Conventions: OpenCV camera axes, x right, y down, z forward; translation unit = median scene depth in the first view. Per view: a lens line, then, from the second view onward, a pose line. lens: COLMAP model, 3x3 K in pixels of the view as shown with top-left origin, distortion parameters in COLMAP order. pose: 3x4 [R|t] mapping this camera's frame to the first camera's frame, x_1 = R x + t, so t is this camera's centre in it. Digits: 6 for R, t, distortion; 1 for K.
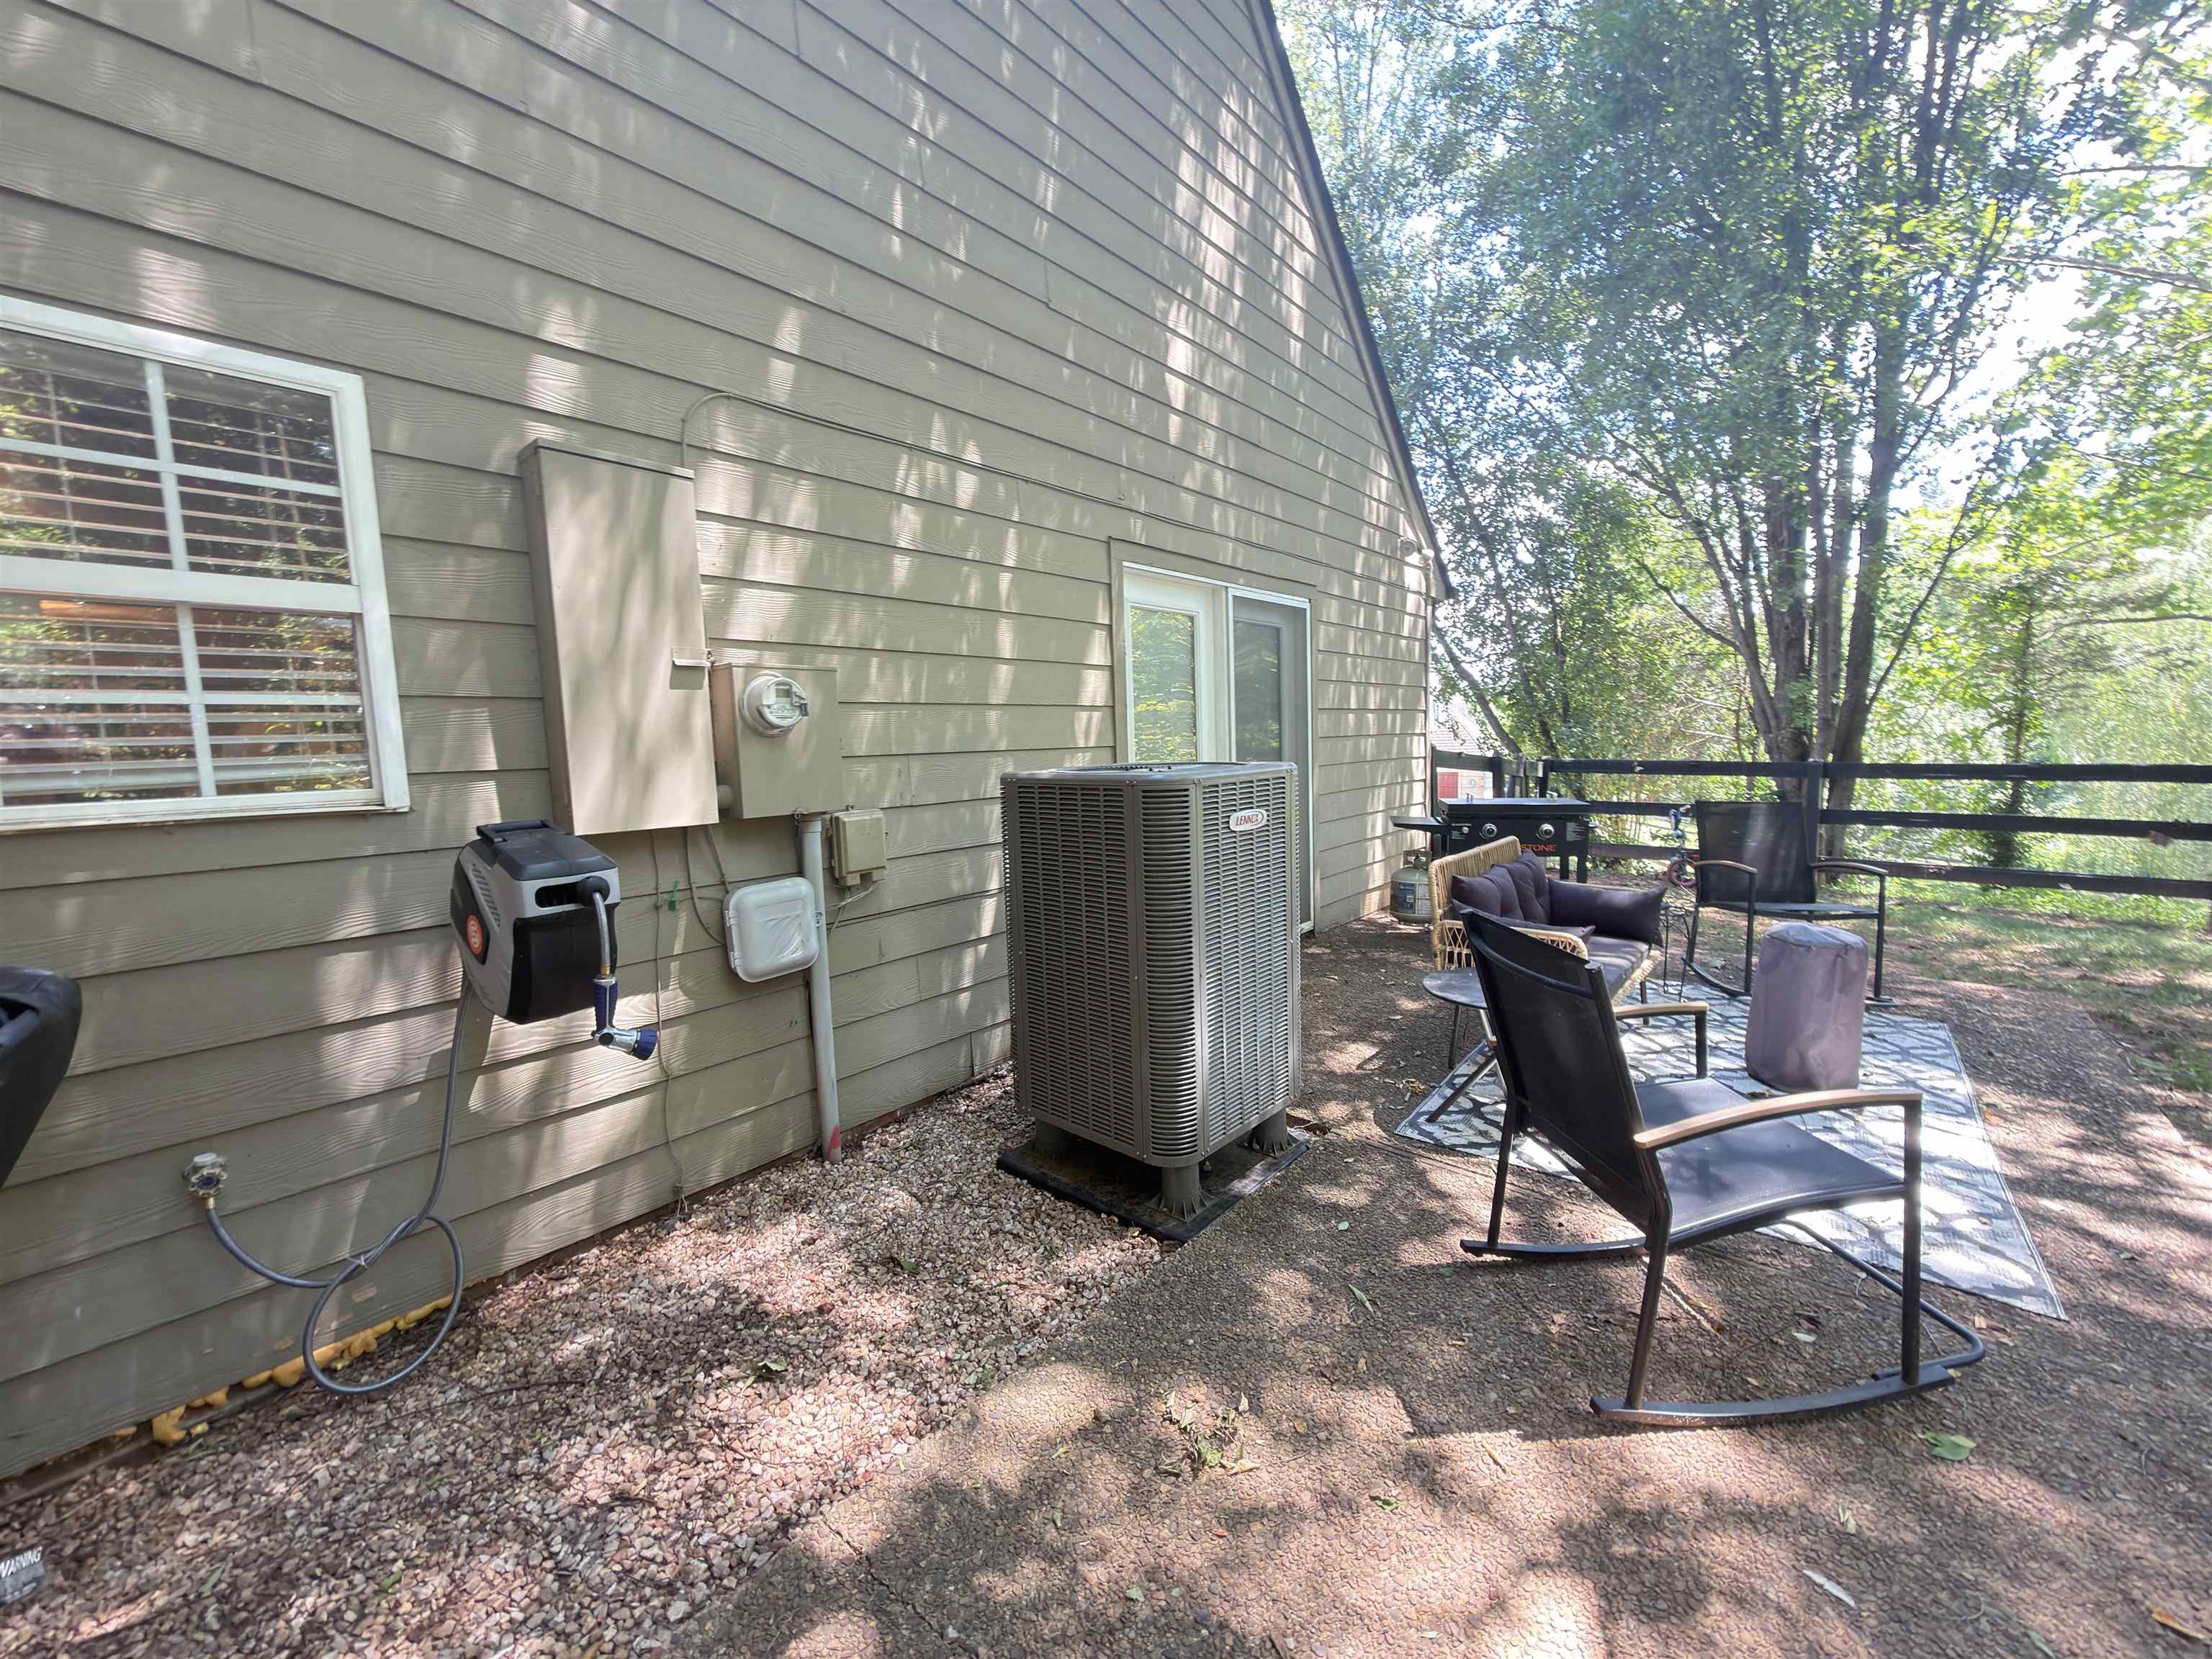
lens RADIAL K [[885.6, 0, 1107.1], [0, 885.6, 838.9], [0, 0, 1]] dist [0.000258, -0.000031]
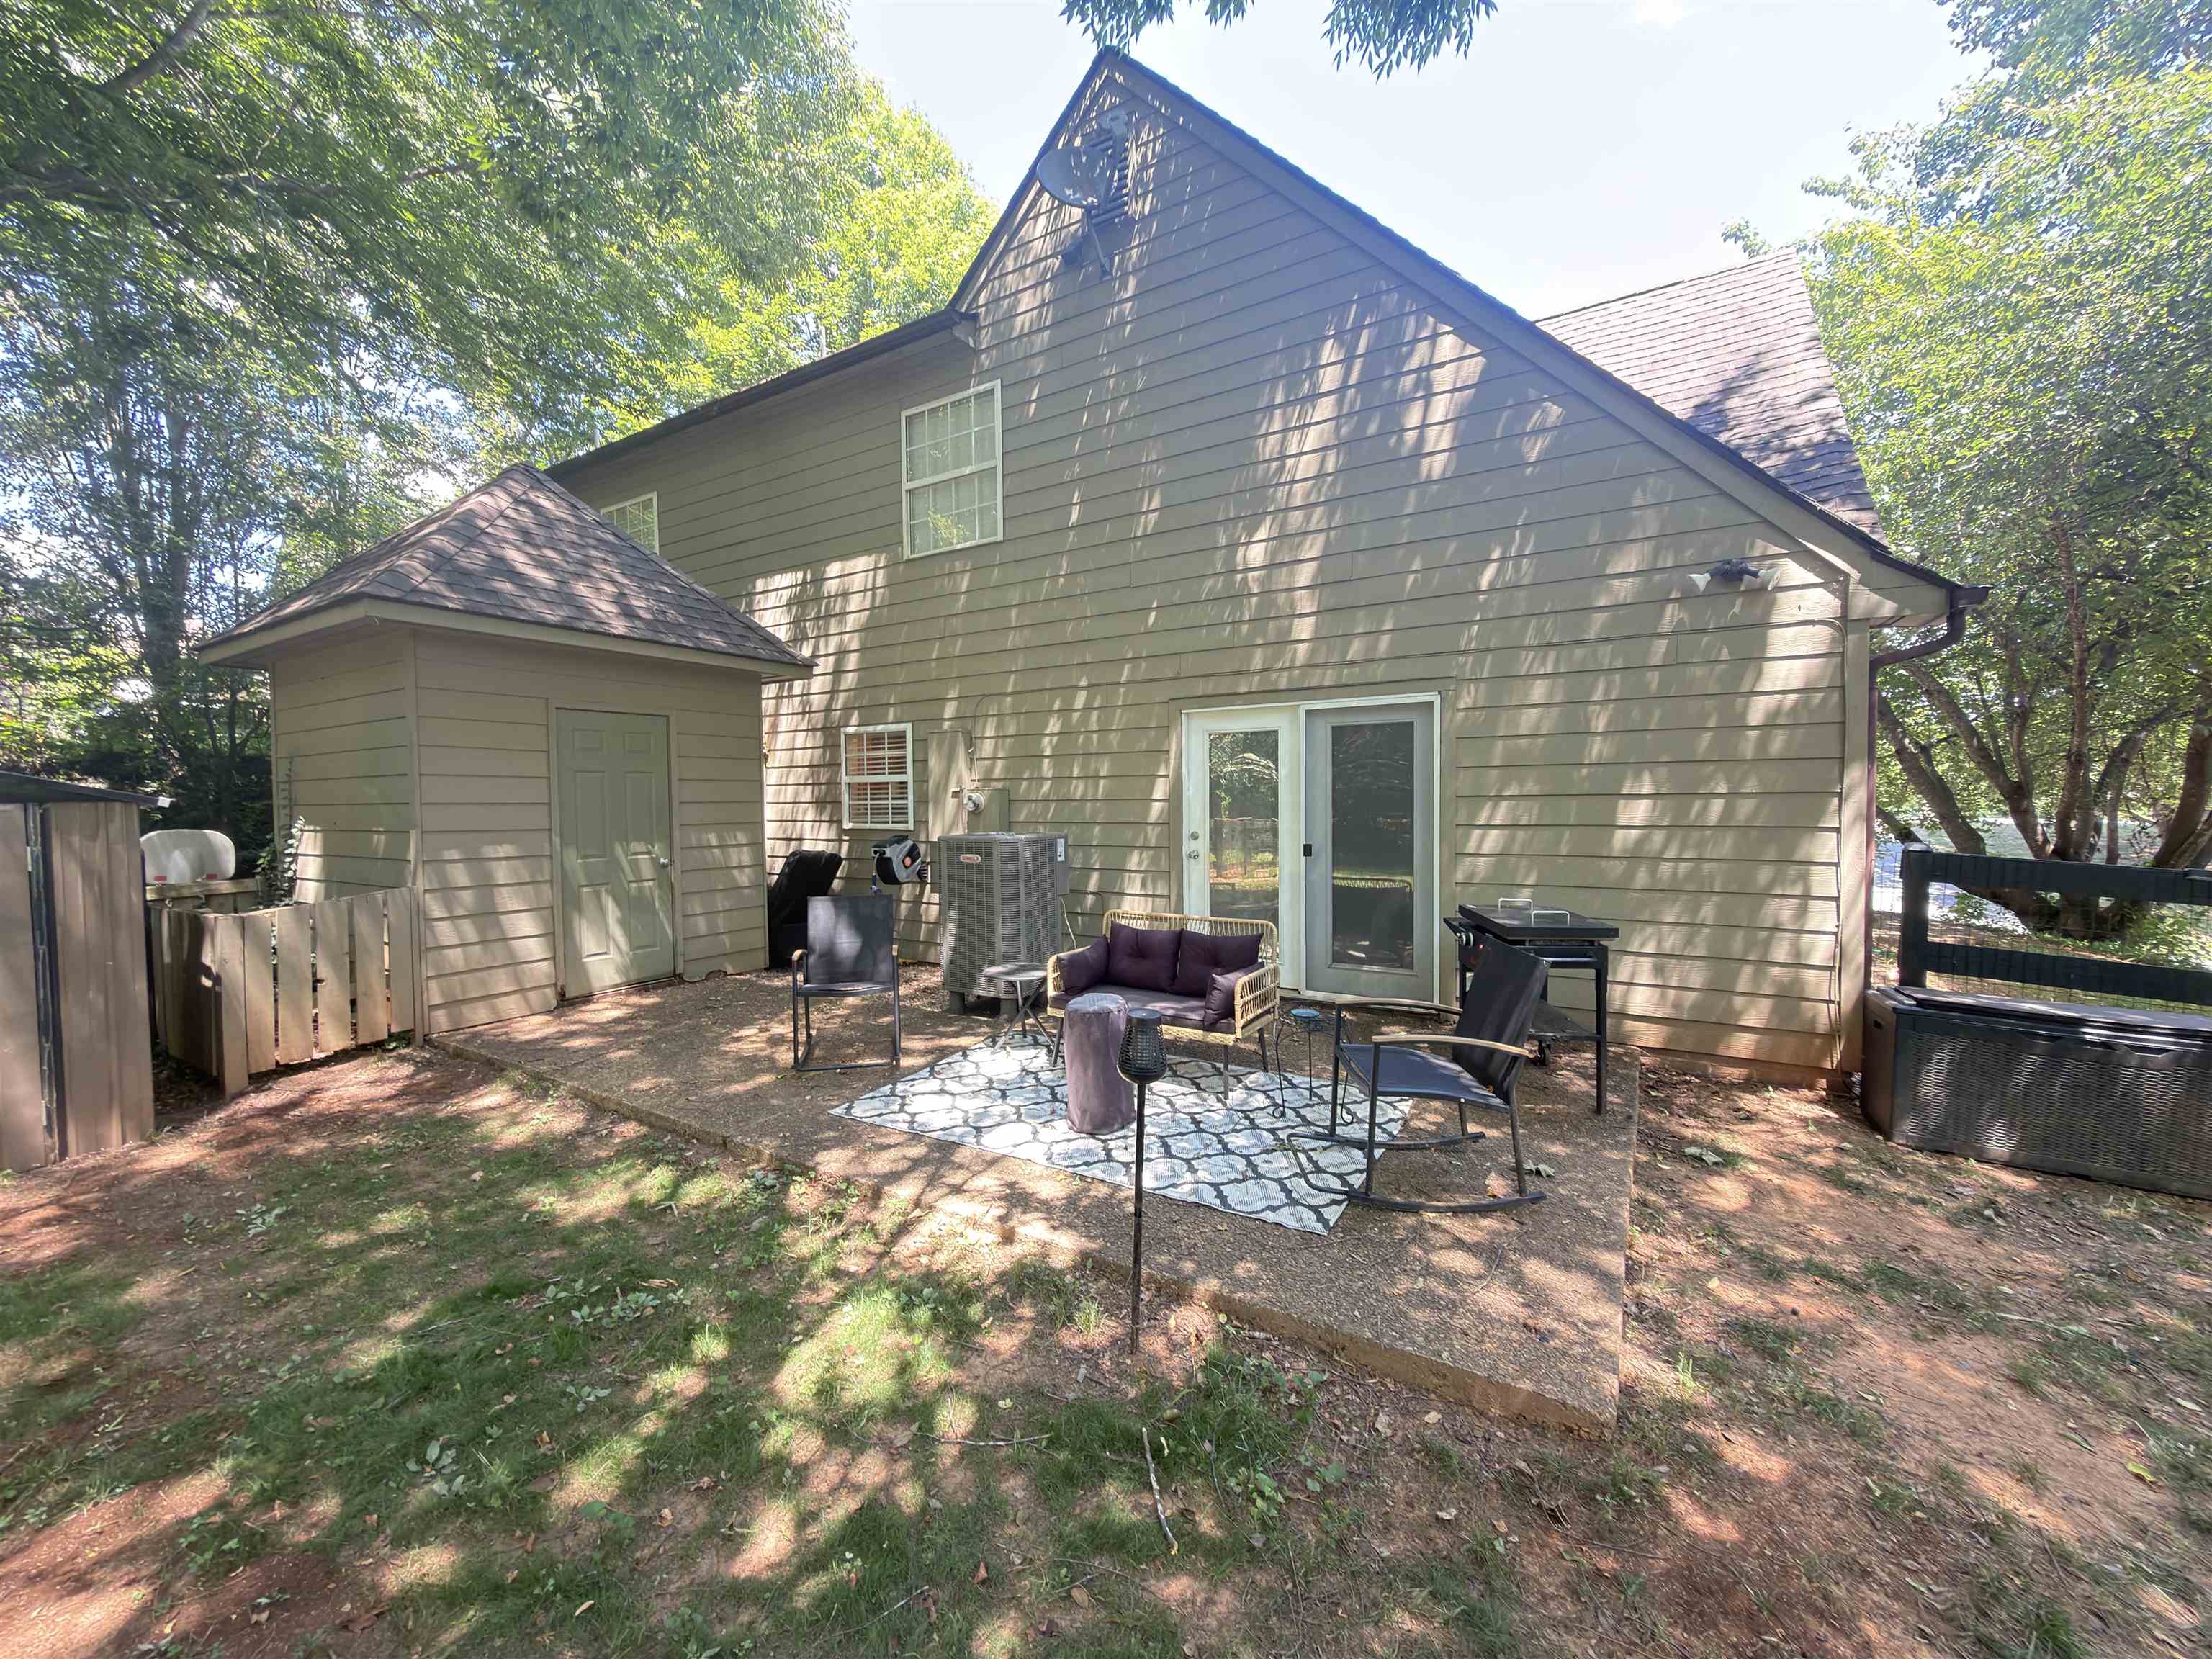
lens RADIAL K [[875.6, 0, 1106.0], [0, 875.6, 829.5], [0, 0, 1]] dist [-0.001298, -0.000123]
pose [[0.149770, 0.066884, -0.986456, 1.490807], [-0.102393, 0.993394, 0.051809, -0.151488], [0.983405, 0.093247, 0.155630, 0.581510]]
